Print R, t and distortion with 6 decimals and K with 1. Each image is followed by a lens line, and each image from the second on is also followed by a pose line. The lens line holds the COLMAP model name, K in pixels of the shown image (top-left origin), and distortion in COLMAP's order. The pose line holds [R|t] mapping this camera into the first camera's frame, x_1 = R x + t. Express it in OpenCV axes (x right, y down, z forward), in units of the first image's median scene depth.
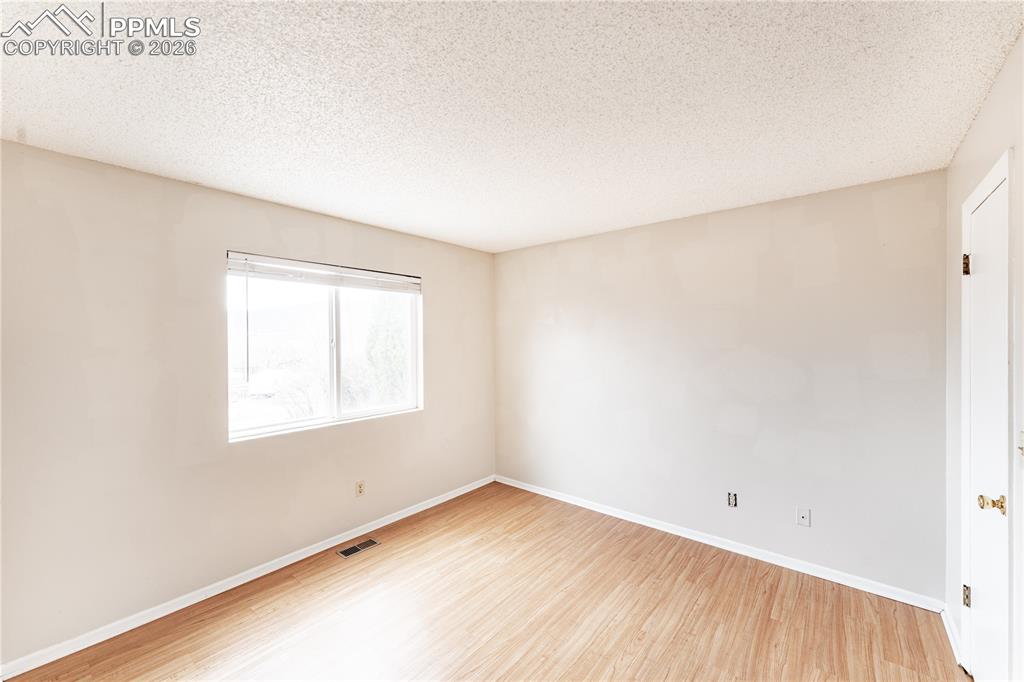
lens RADIAL K [[415.3, 0, 511.7], [0, 415.3, 340.8], [0, 0, 1]] dist [0.001422, -0.000205]
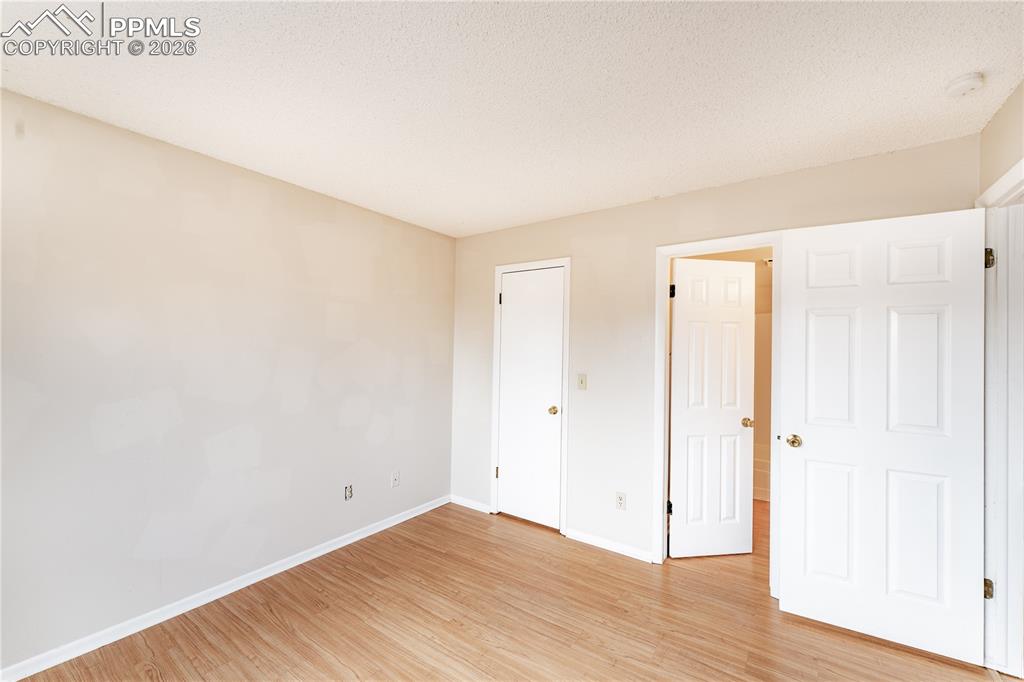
lens RADIAL K [[415.3, 0, 511.3], [0, 415.3, 347.3], [0, 0, 1]] dist [0.001422, -0.000205]
pose [[-0.080778, 0.012510, 0.996654, -0.569870], [-0.002427, 0.999916, -0.012748, 0.047430], [-0.996729, -0.003449, -0.080741, 0.771682]]
